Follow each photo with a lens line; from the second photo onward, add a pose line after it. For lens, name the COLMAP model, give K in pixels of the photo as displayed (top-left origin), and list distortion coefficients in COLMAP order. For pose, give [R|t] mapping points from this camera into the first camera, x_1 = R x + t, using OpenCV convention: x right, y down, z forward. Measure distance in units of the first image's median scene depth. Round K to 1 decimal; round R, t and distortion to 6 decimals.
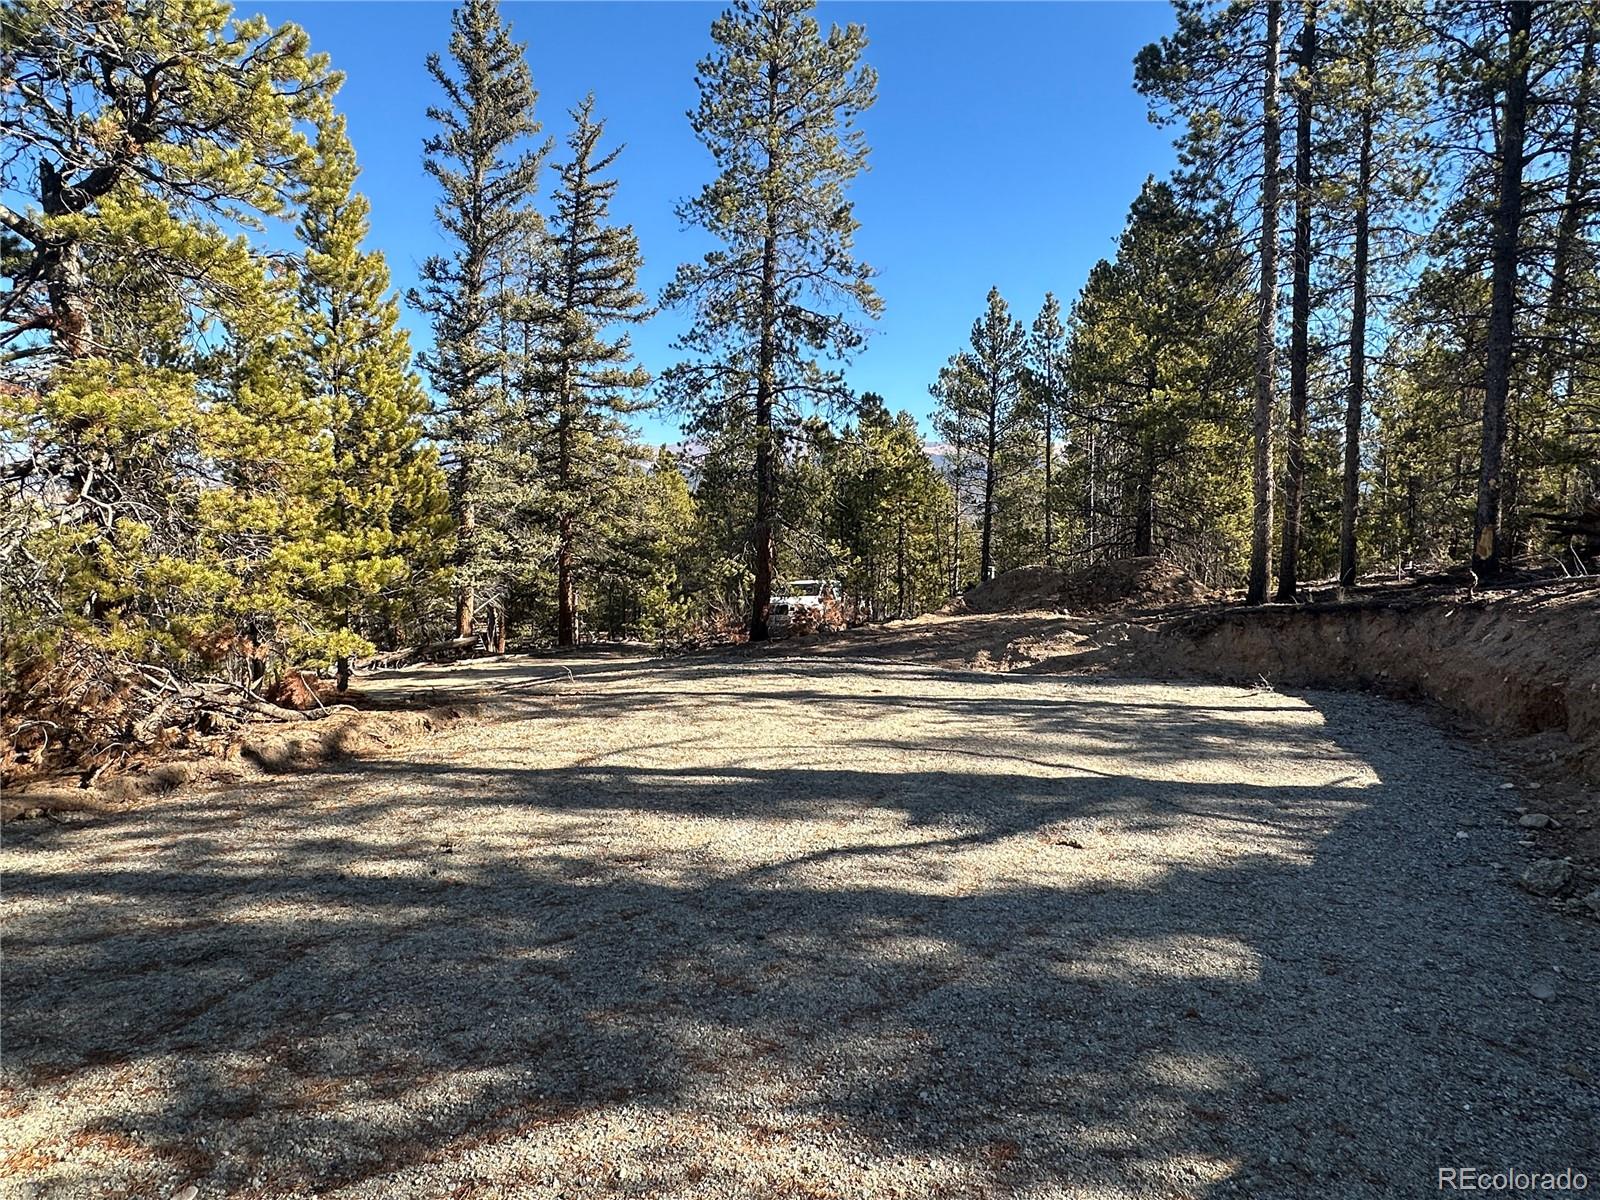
lens RADIAL K [[927.5, 0, 789.0], [0, 927.5, 592.3], [0, 0, 1]] dist [-0.009017, 0.002919]
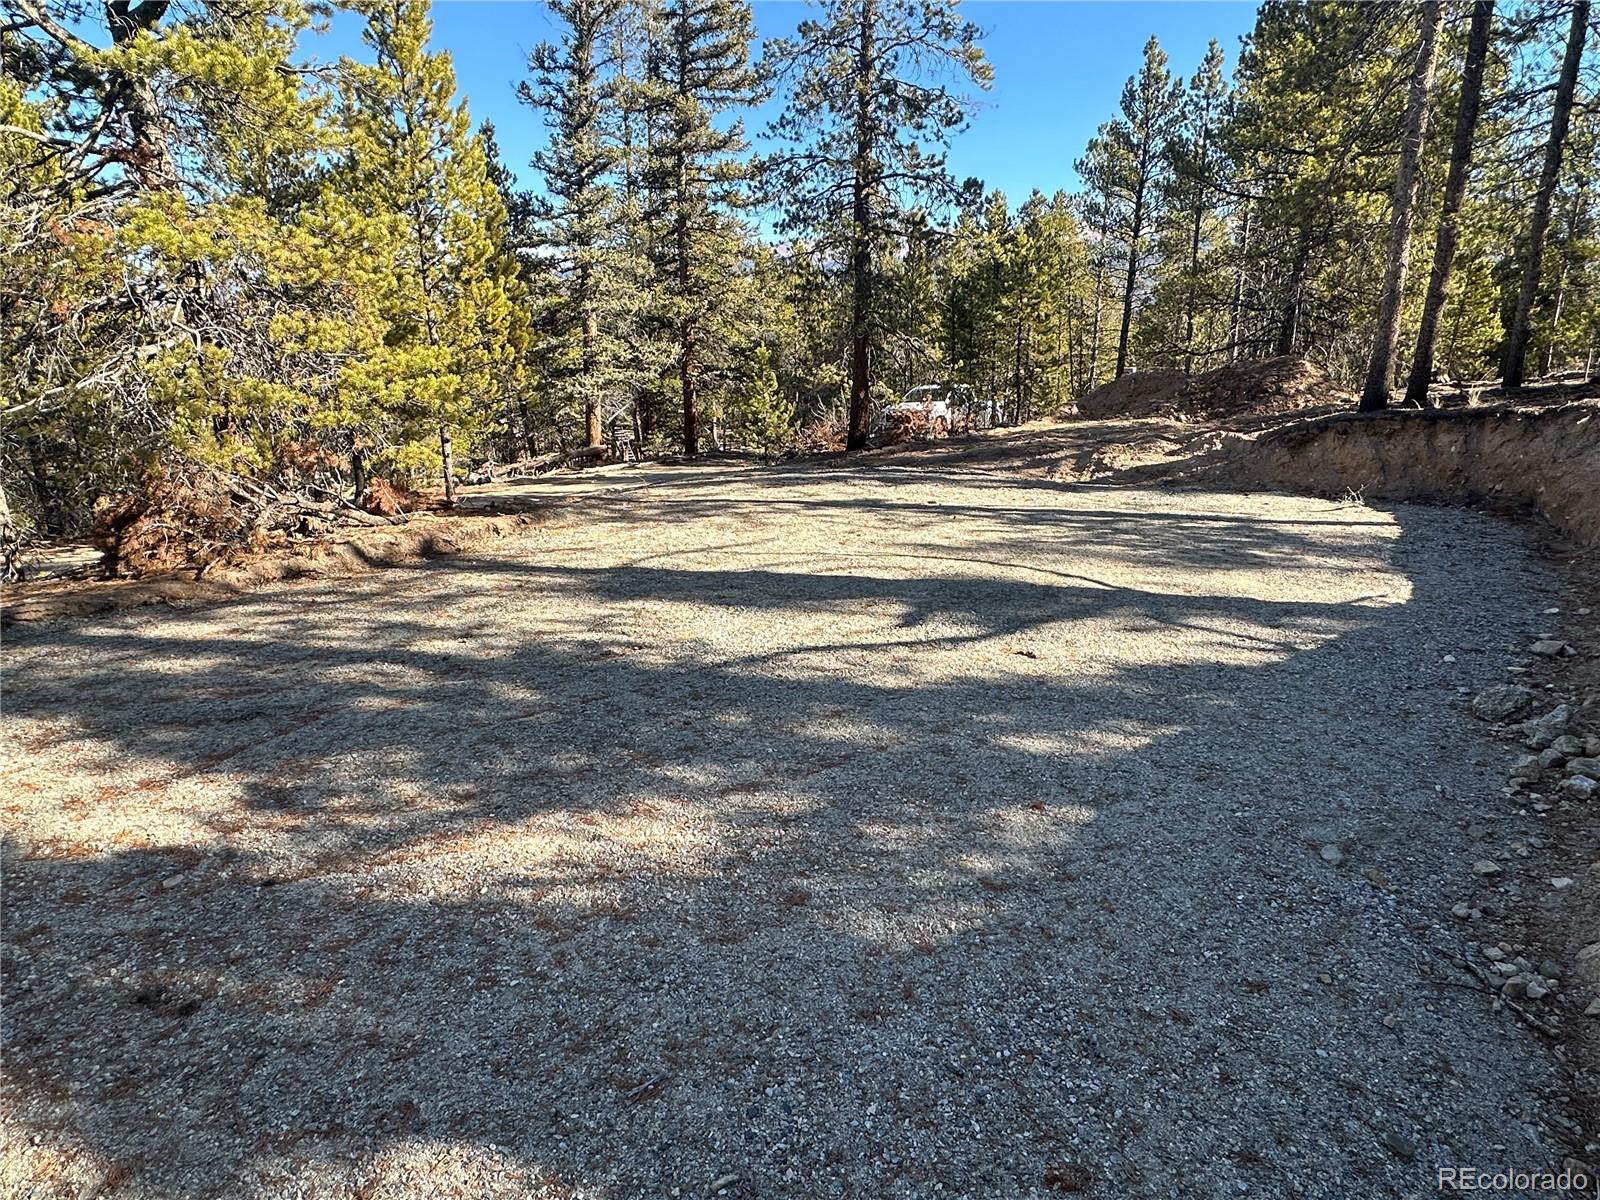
lens RADIAL K [[927.5, 0, 797.9], [0, 927.5, 604.4], [0, 0, 1]] dist [-0.009017, 0.002919]
pose [[0.986872, 0.024802, -0.159590, 0.068340], [0.010865, 0.975703, 0.218827, -0.003674], [0.161139, -0.217688, 0.962625, -0.009699]]
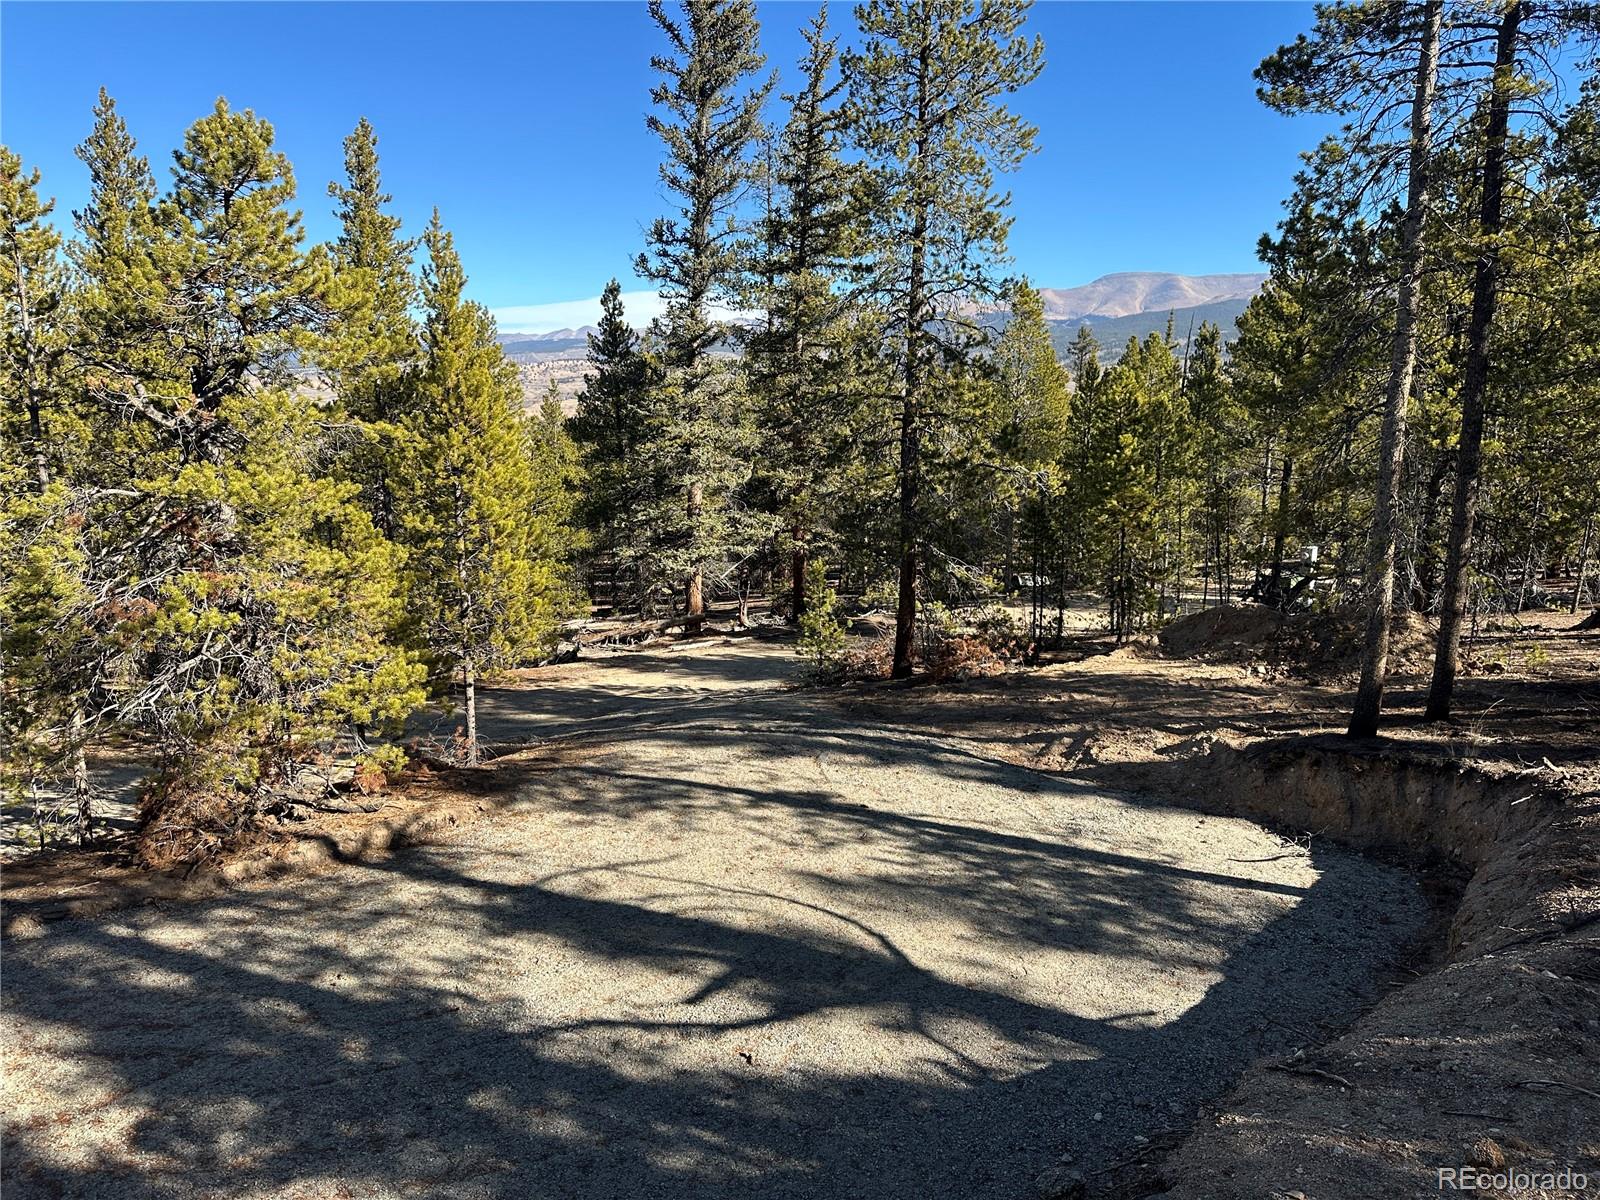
lens RADIAL K [[1124.8, 0, 795.9], [0, 1124.8, 593.9], [0, 0, 1]] dist [0.025337, -0.009220]
pose [[0.930651, 0.045173, -0.363110, 0.277279], [-0.003810, 0.993493, 0.113832, -0.163509], [0.365889, -0.104555, 0.924767, -0.103096]]
